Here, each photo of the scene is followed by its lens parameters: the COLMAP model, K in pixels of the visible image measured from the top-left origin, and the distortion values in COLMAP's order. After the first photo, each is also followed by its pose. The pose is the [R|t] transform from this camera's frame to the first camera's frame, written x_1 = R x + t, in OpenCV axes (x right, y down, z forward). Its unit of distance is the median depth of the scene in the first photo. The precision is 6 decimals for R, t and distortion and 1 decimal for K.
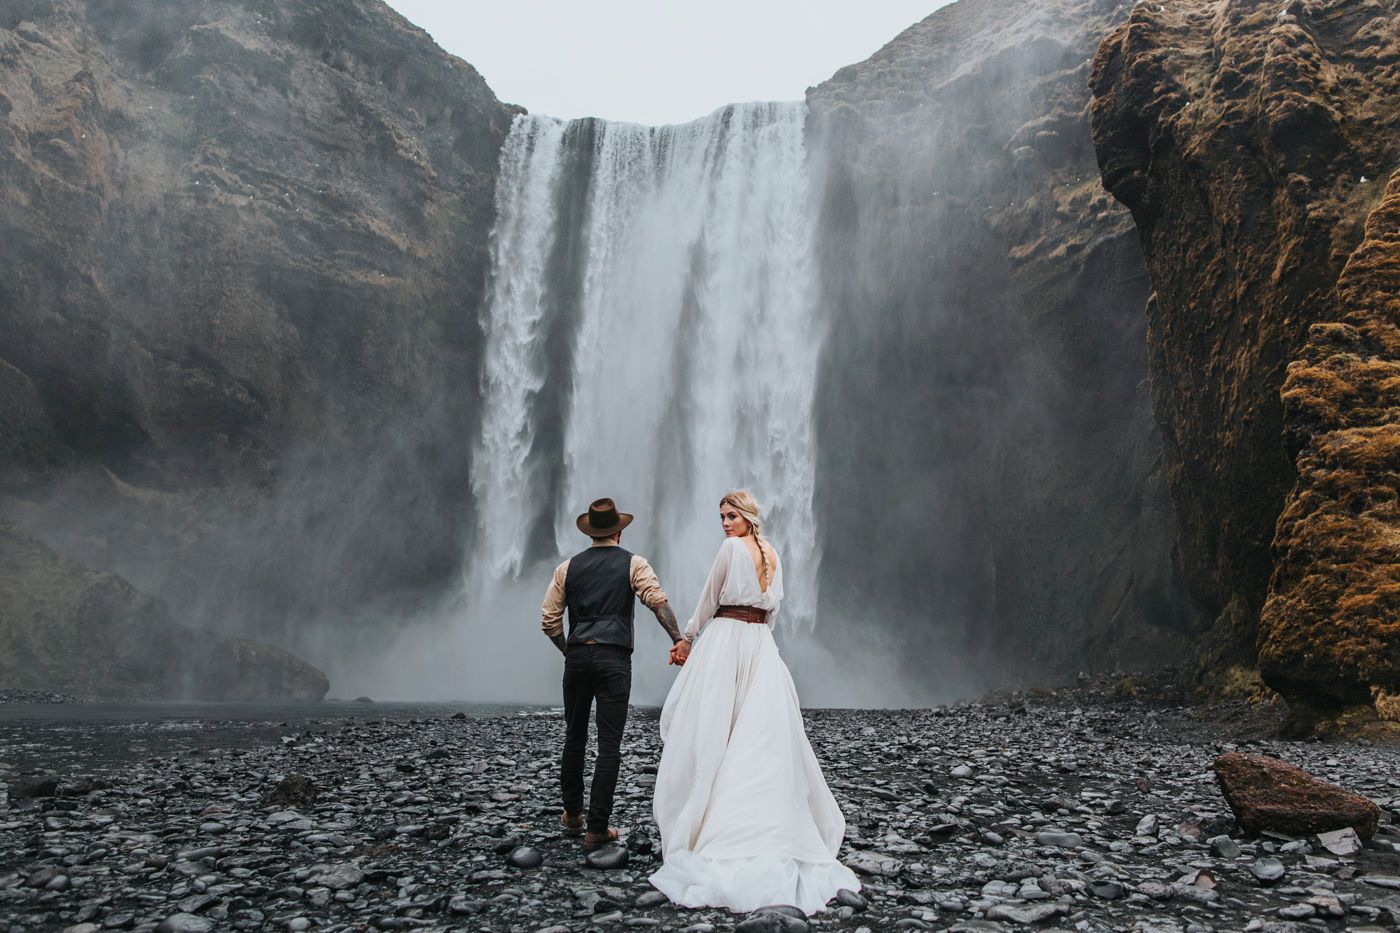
lens RADIAL K [[1103.4, 0, 703.3], [0, 1103.4, 458.5], [0, 0, 1]] dist [0.021073, -0.002028]
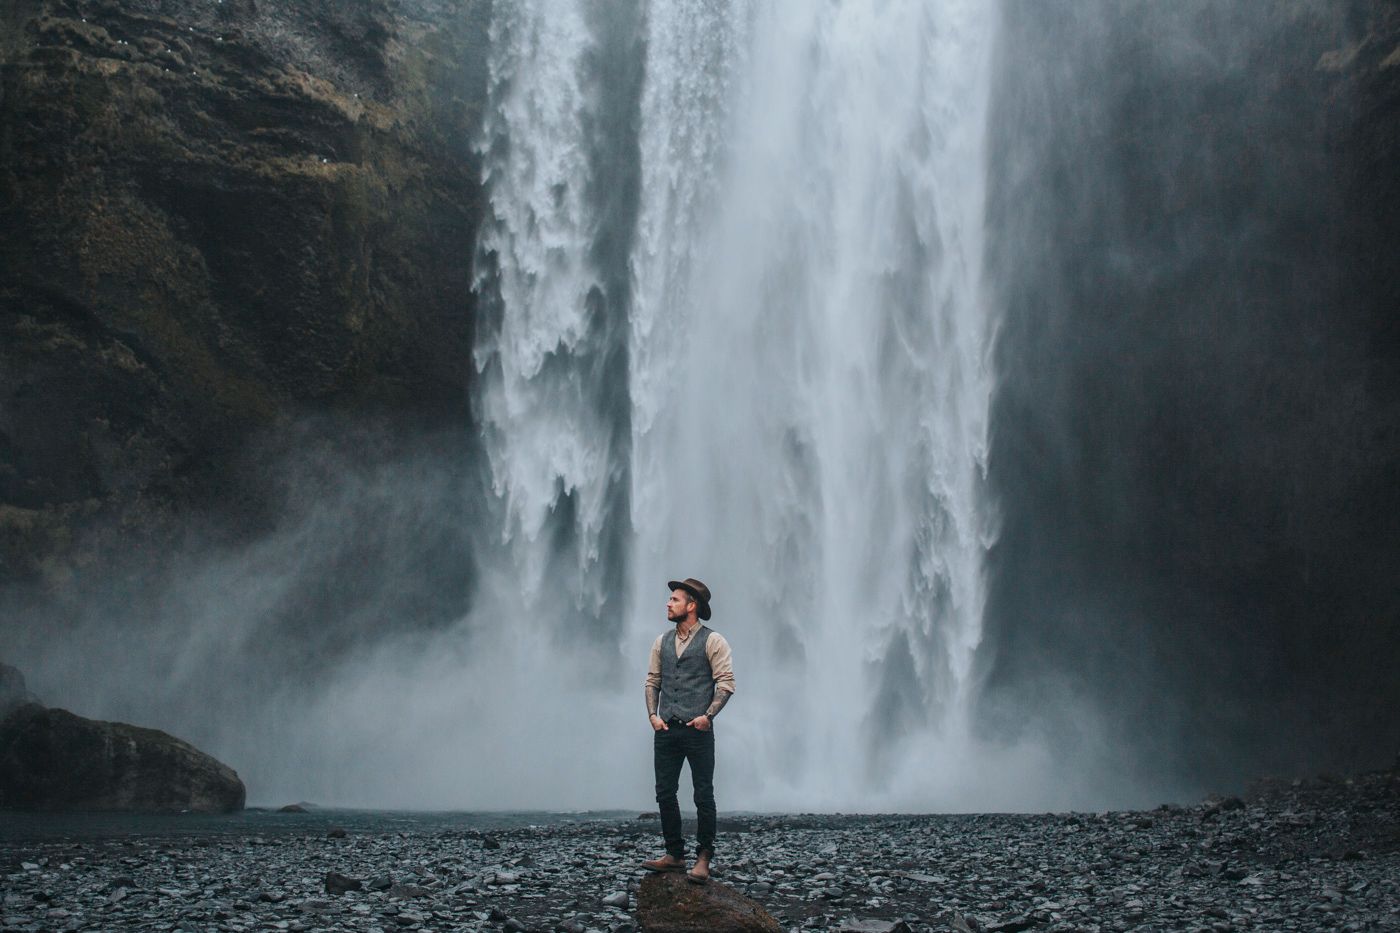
lens RADIAL K [[1887.9, 0, 724.3], [0, 1887.9, 462.2], [0, 0, 1]] dist [-0.043116, 0.000000]
pose [[0.990972, -0.039529, -0.128109, 0.081199], [0.044218, 0.998444, 0.033963, -0.016992], [0.126567, -0.039321, 0.991178, -0.076931]]
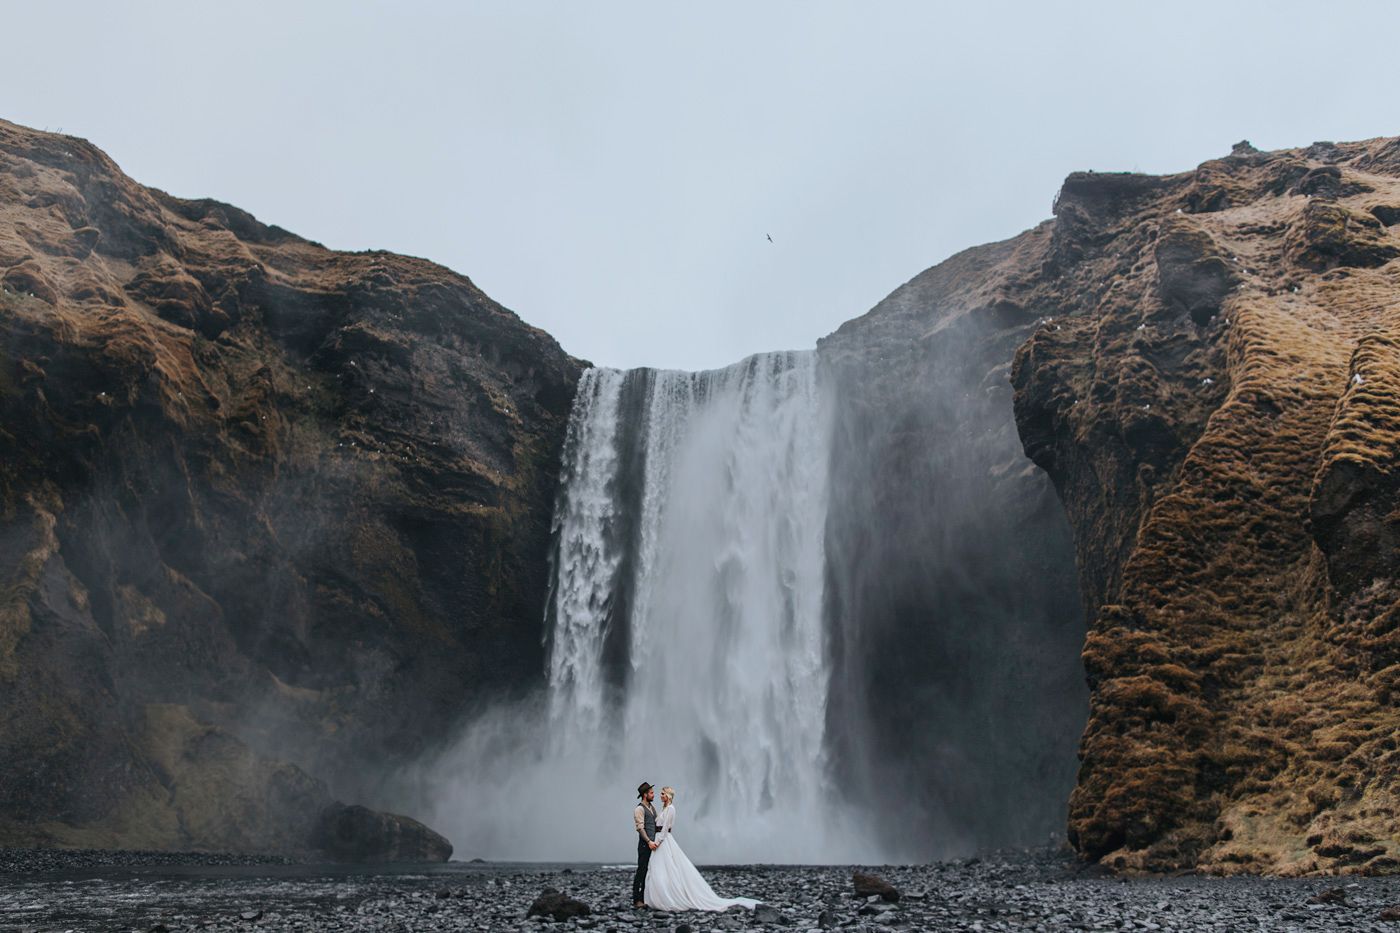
lens RADIAL K [[1103.4, 0, 685.2], [0, 1103.4, 438.3], [0, 0, 1]] dist [0.021073, -0.002028]
pose [[0.997342, -0.034278, -0.064291, 0.024683], [0.024376, 0.988549, -0.148918, -0.051879], [0.068659, 0.146955, 0.986757, -0.240149]]
